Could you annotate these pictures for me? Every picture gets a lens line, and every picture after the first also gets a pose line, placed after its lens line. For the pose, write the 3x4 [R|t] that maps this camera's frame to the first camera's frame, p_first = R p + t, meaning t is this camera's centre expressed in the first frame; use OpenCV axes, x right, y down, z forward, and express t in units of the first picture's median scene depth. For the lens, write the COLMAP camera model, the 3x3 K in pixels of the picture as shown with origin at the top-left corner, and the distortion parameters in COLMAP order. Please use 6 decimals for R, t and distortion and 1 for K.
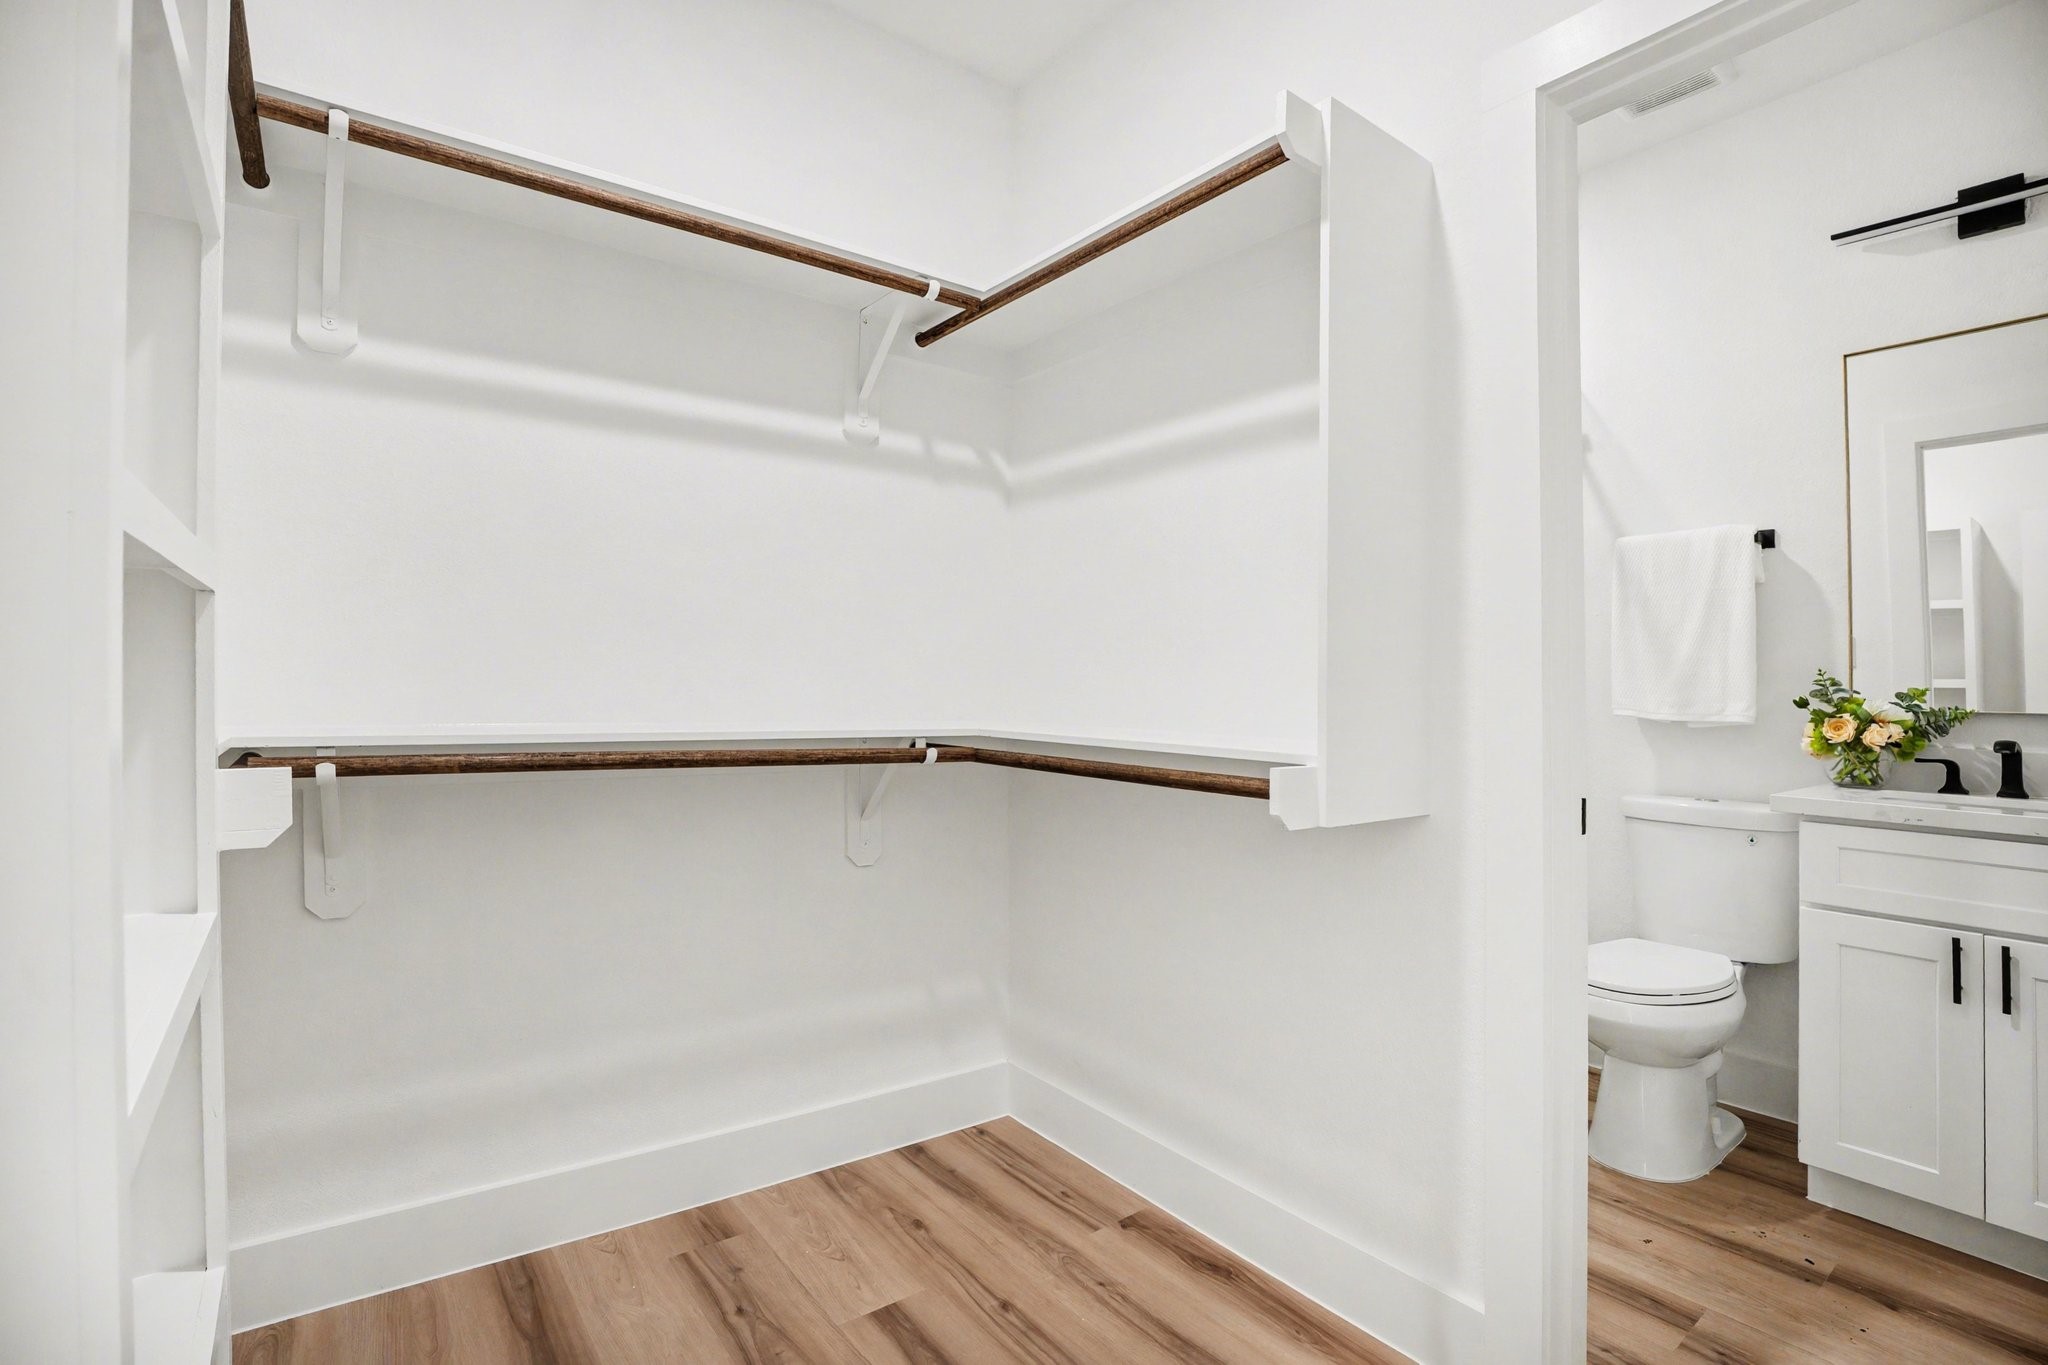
lens RADIAL K [[964.8, 0, 1022.4], [0, 964.8, 690.2], [0, 0, 1]] dist [-0.062981, 0.020453]
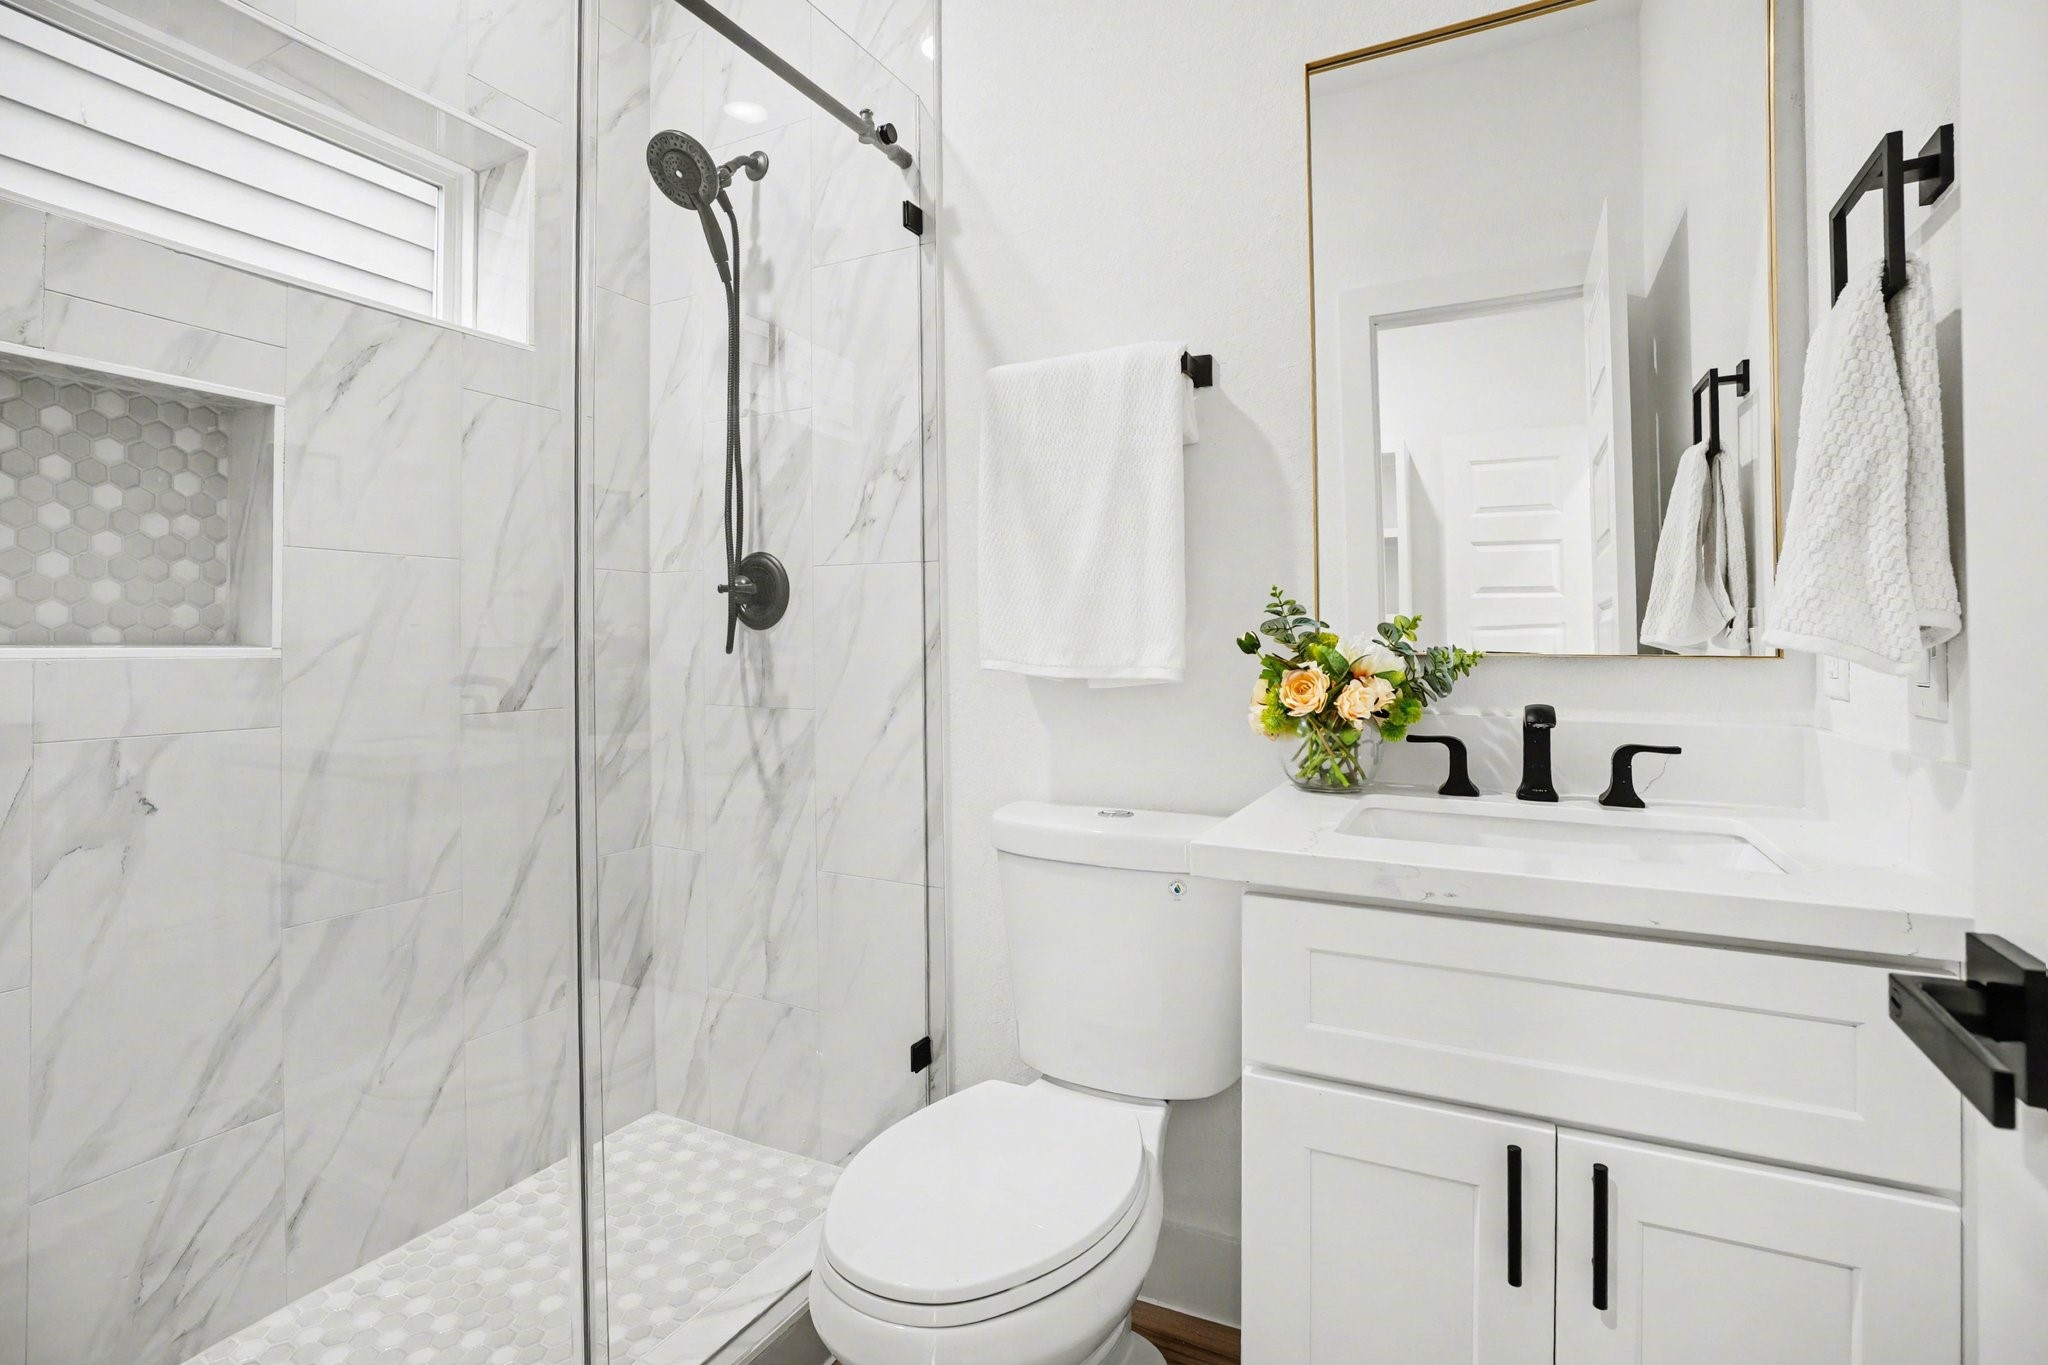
lens RADIAL K [[964.8, 0, 1022.4], [0, 964.8, 690.2], [0, 0, 1]] dist [-0.062981, 0.020453]
pose [[0.898528, -0.039054, 0.437176, 0.472049], [0.015839, 0.998270, 0.056624, 0.006509], [-0.438631, -0.043954, 0.897592, 0.553381]]
